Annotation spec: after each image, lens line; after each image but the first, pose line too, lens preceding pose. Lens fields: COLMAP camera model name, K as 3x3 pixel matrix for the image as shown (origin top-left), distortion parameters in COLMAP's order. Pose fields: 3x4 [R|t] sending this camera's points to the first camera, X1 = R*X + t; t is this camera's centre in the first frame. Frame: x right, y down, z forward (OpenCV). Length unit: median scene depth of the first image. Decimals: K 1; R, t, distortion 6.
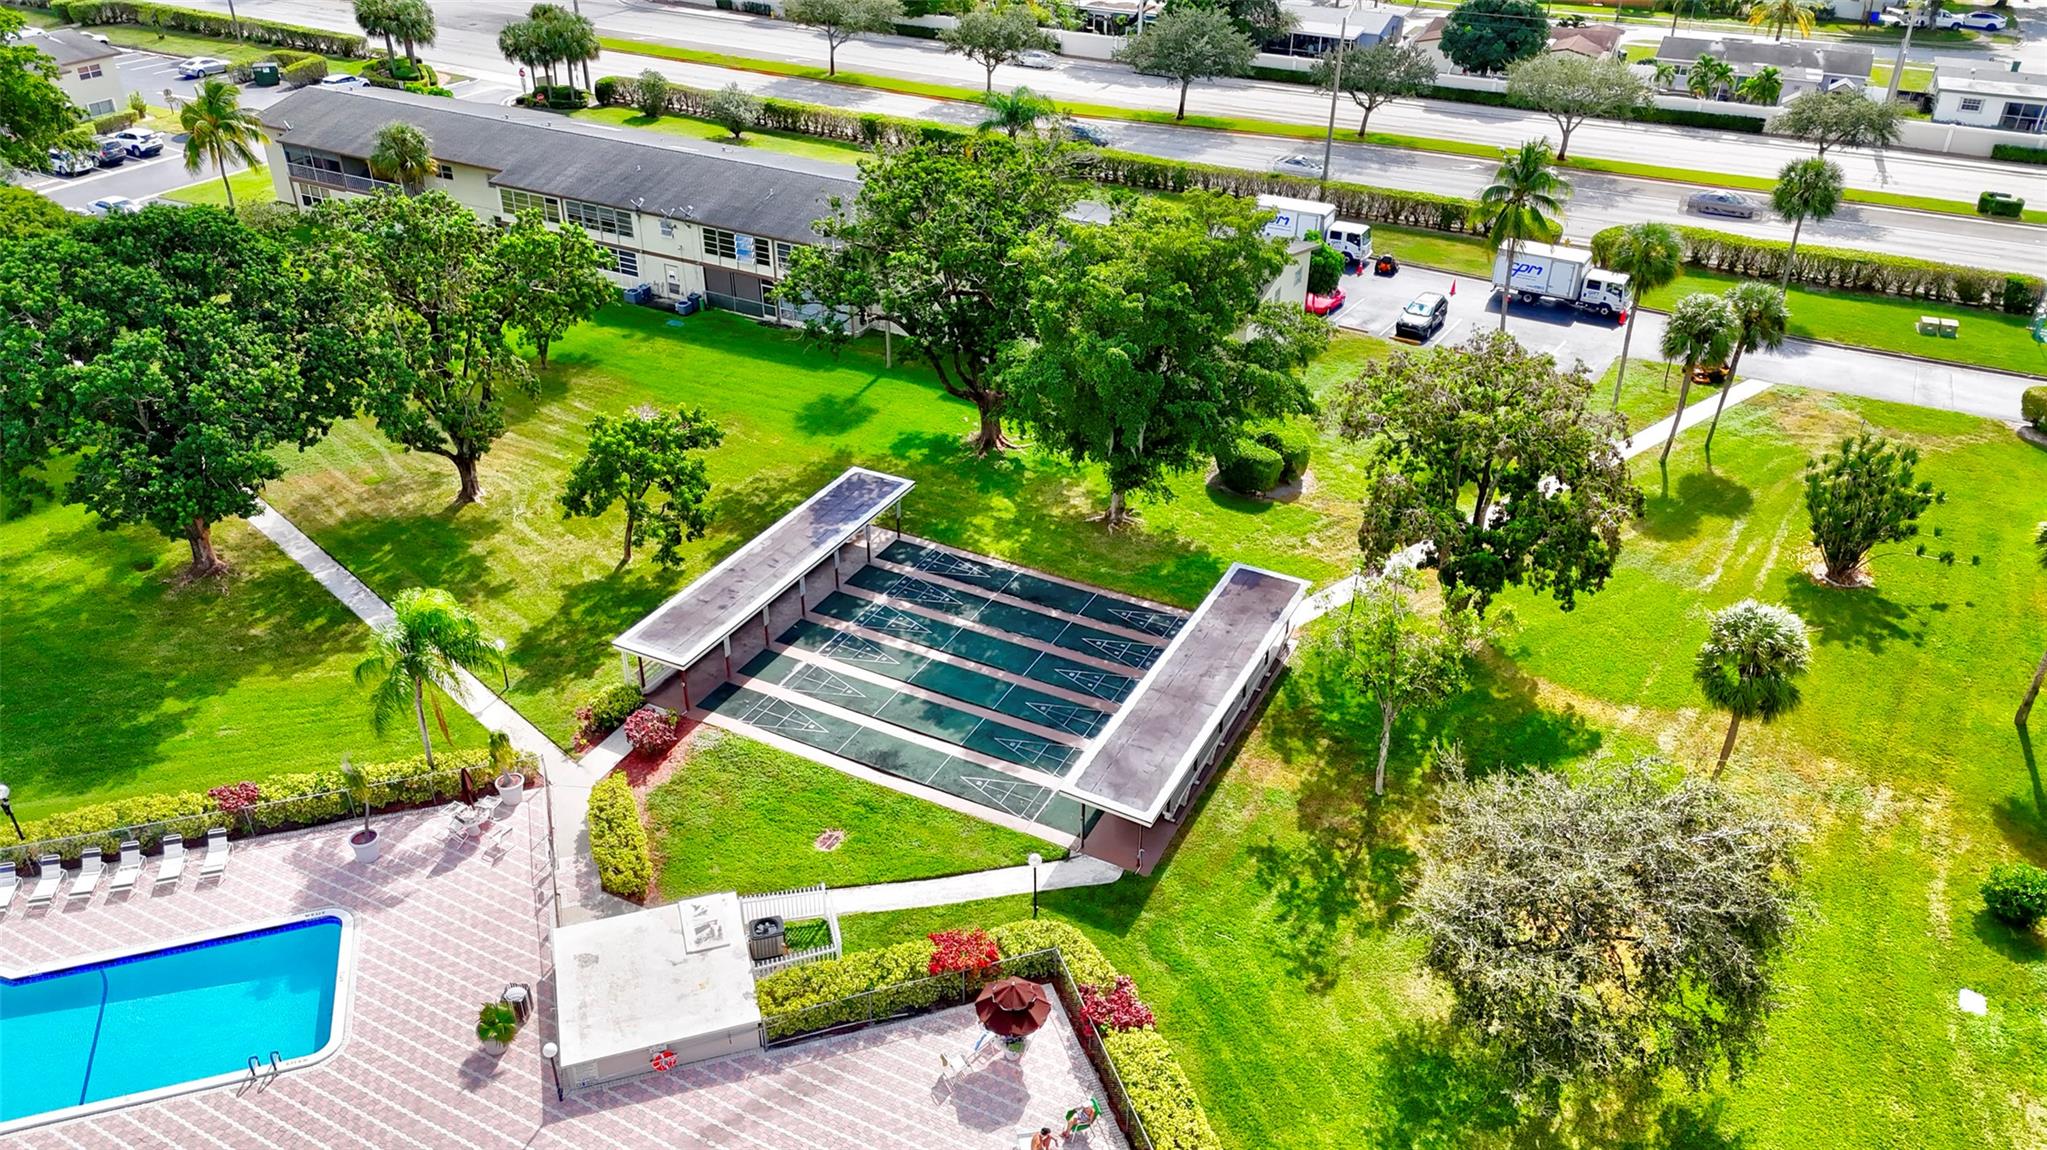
lens RADIAL K [[1492.9, 0, 1017.1], [0, 1492.9, 574.7], [0, 0, 1]] dist [0.092802, -0.107675]
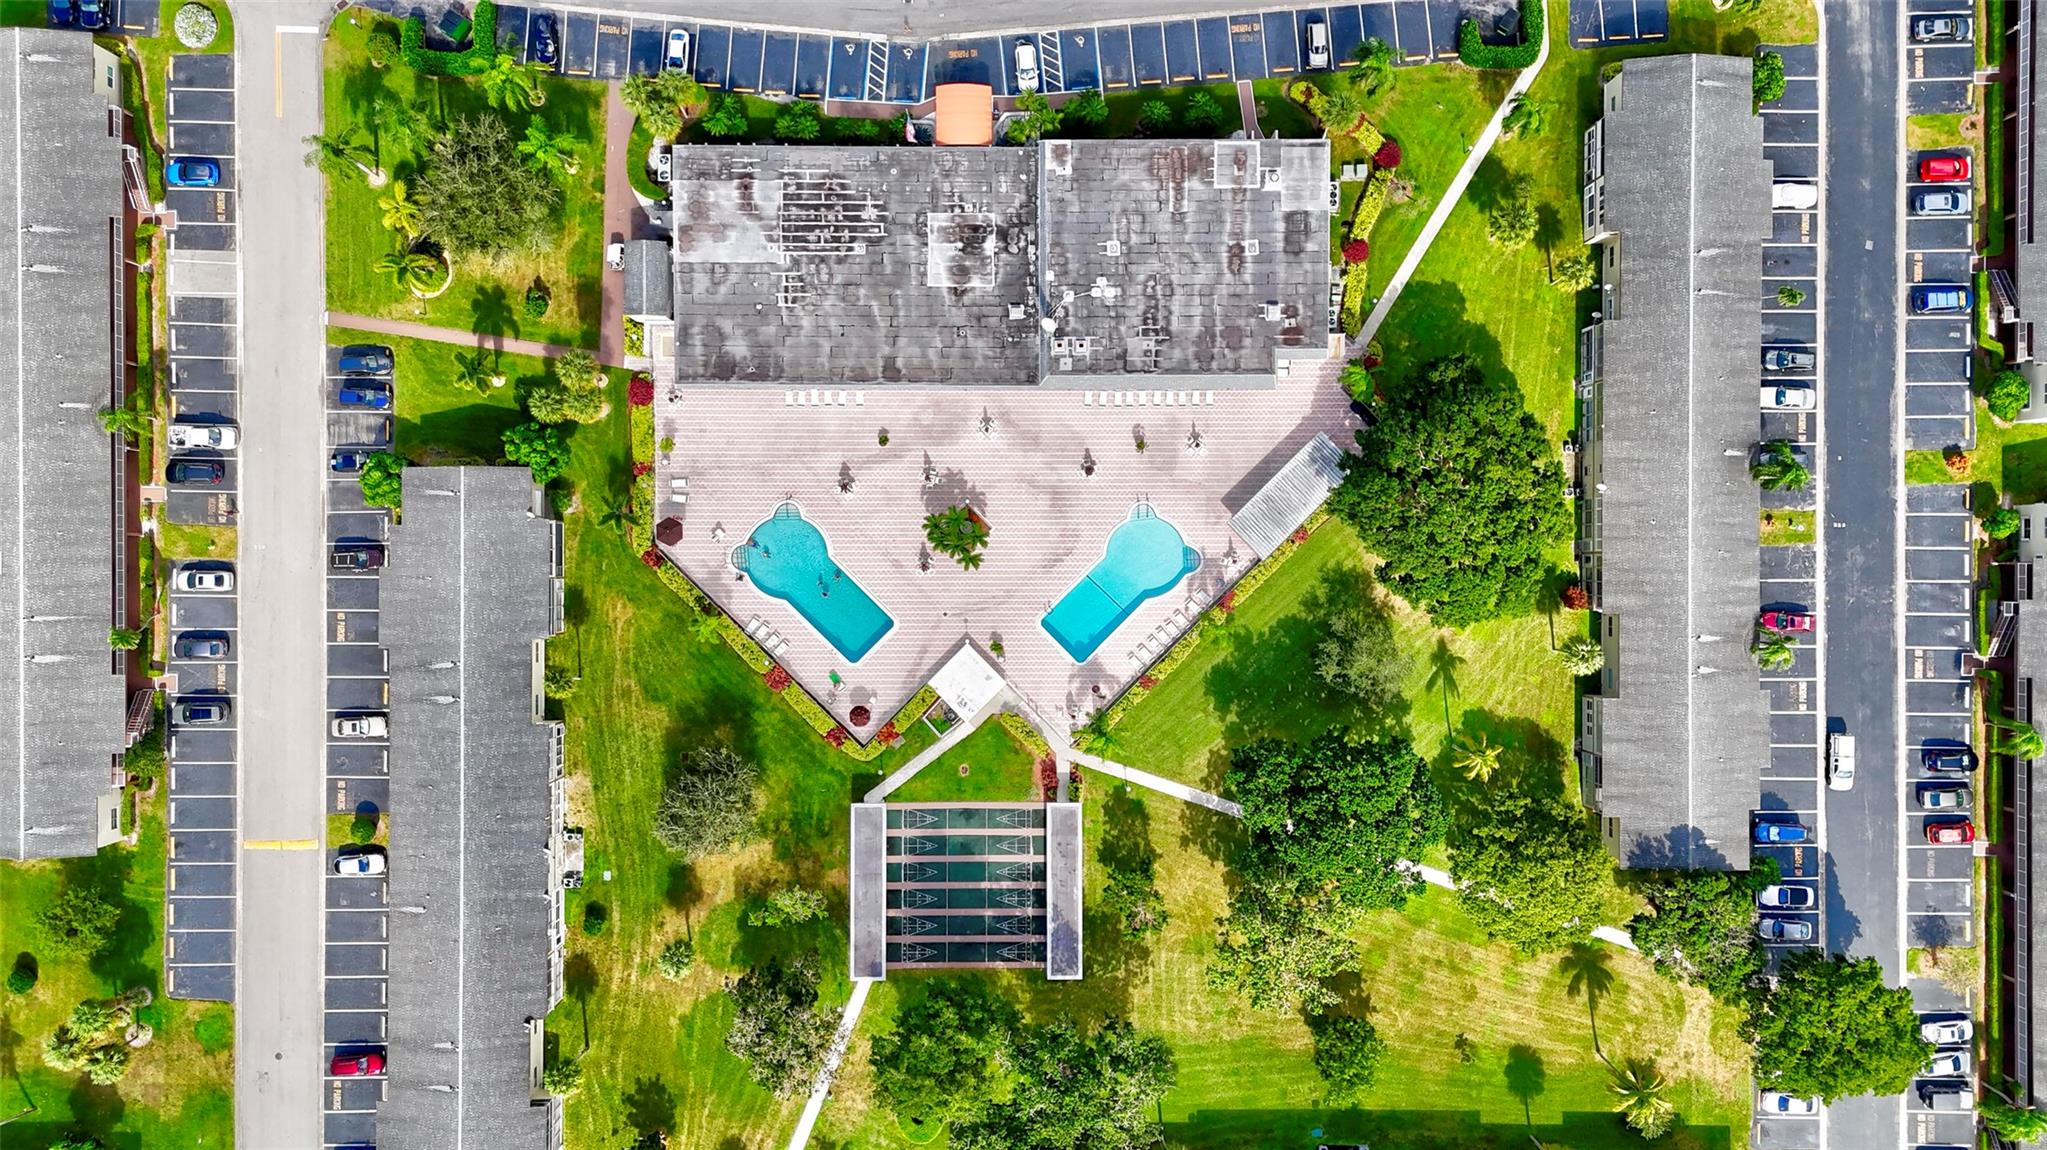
lens RADIAL K [[1492.9, 0, 1017.1], [0, 1492.9, 574.7], [0, 0, 1]] dist [0.092802, -0.107675]
pose [[-0.891814, 0.452101, -0.016529, -0.304404], [-0.252749, -0.467604, 0.847033, -1.895544], [0.375215, 0.759573, 0.531284, -0.682362]]
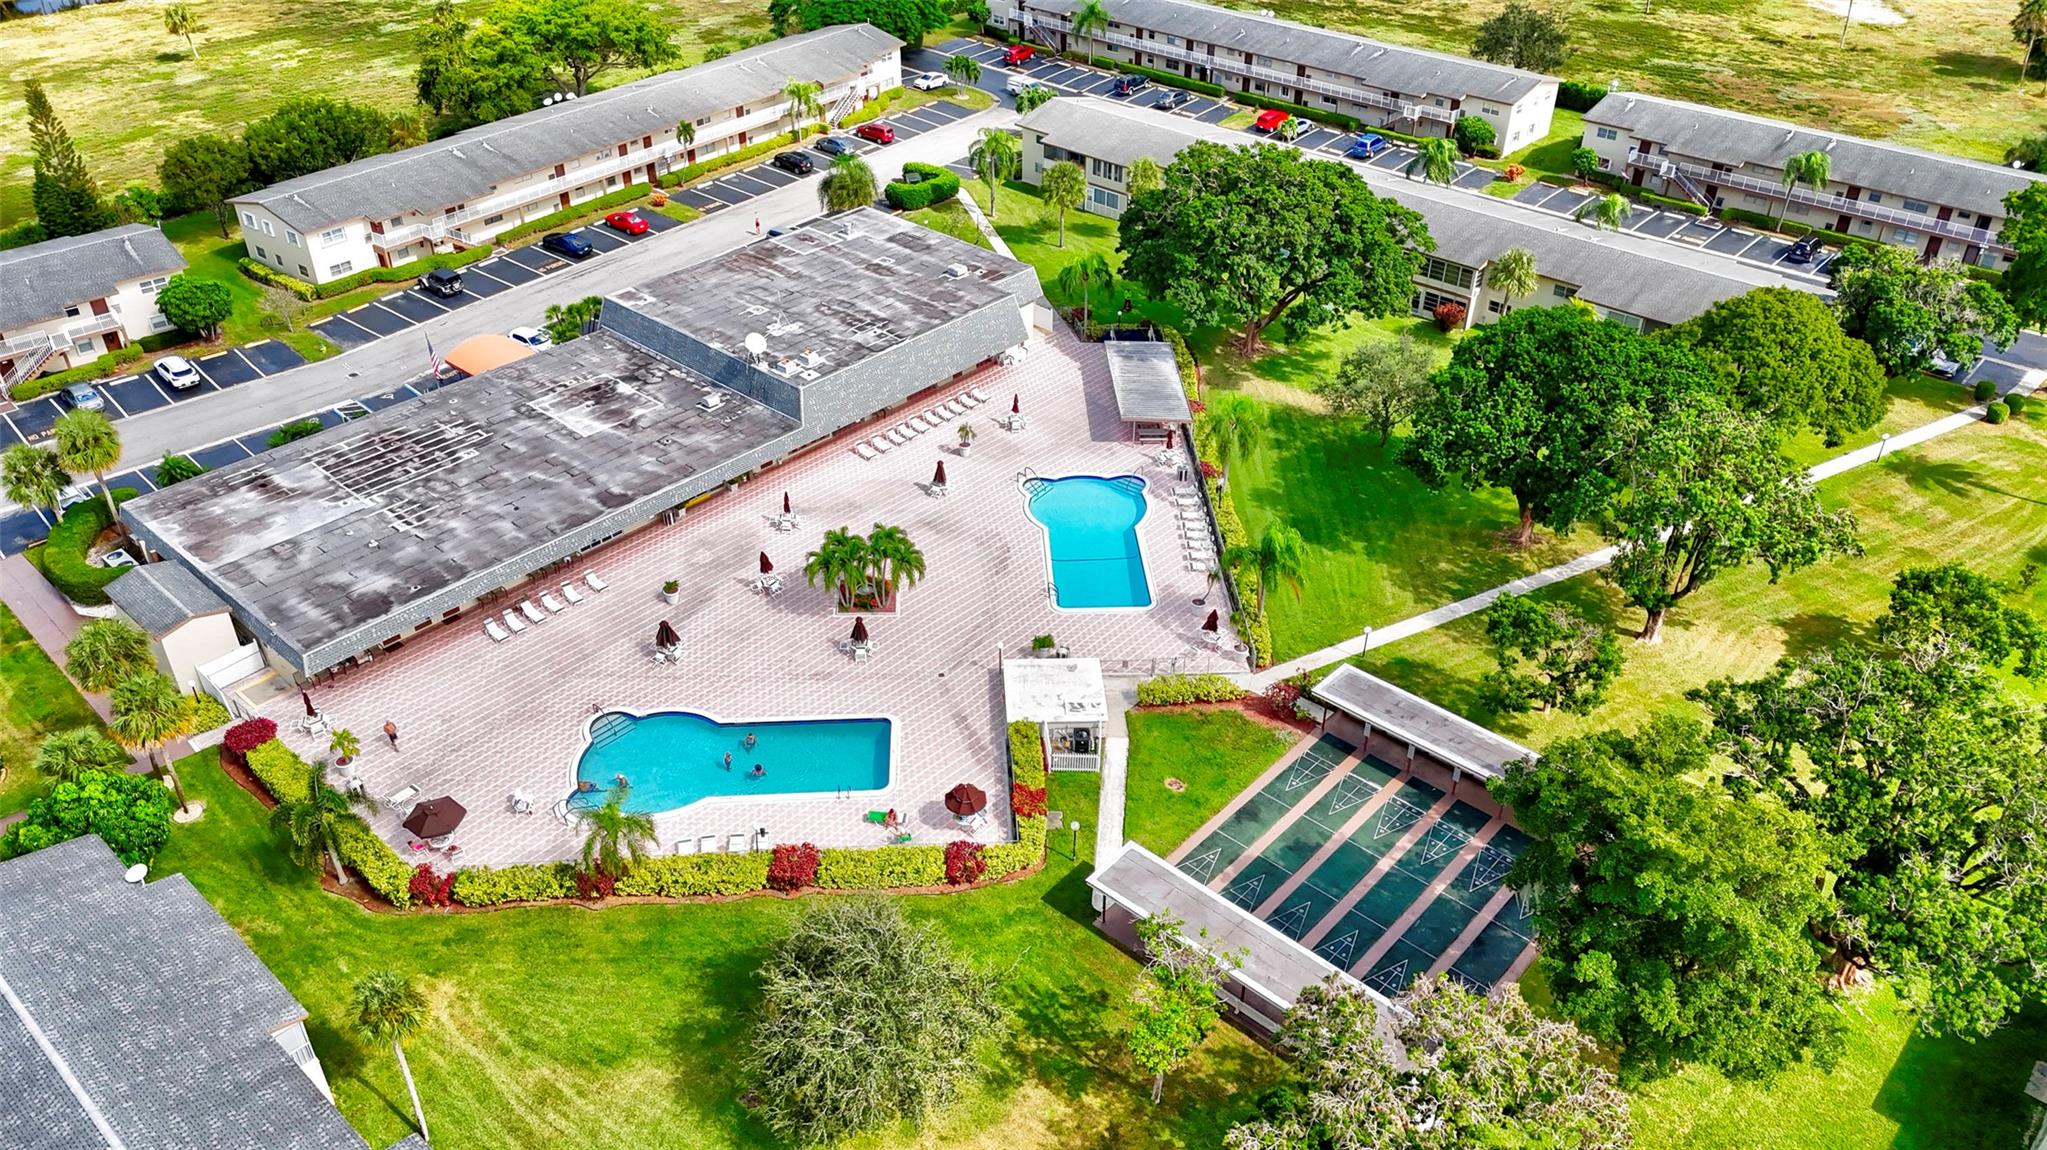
lens RADIAL K [[1492.9, 0, 1017.1], [0, 1492.9, 574.7], [0, 0, 1]] dist [0.092802, -0.107675]
pose [[-0.262859, 0.527845, -0.807641, 0.938158], [-0.509237, 0.635089, 0.580810, -0.687977], [0.819501, 0.563952, 0.101859, 0.547439]]
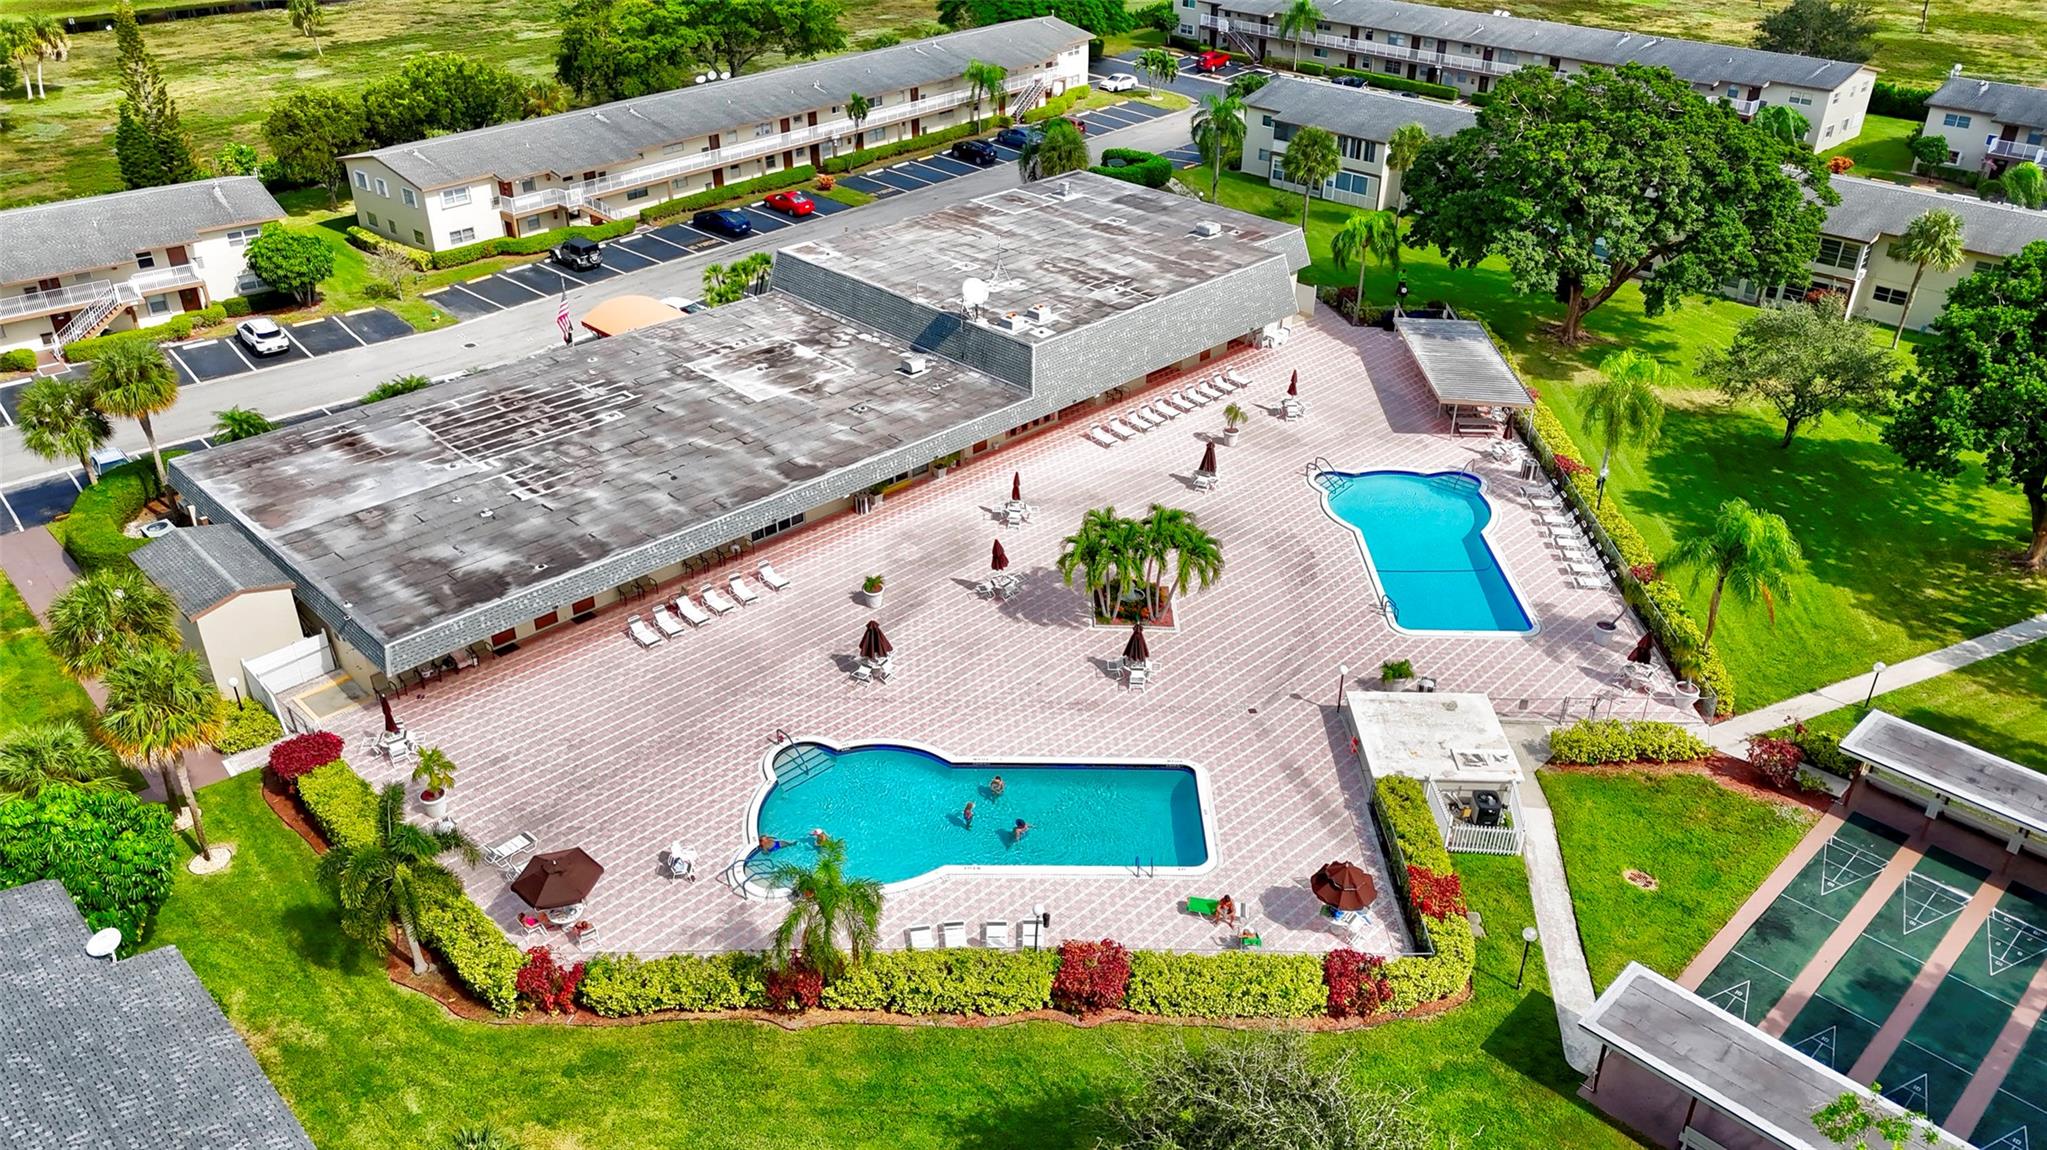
lens RADIAL K [[1492.9, 0, 1017.1], [0, 1492.9, 574.7], [0, 0, 1]] dist [0.092802, -0.107675]
pose [[-0.322937, 0.460520, -0.826821, 0.690034], [-0.496672, 0.661197, 0.562260, -0.291490], [0.805623, 0.592234, 0.015202, 0.485088]]
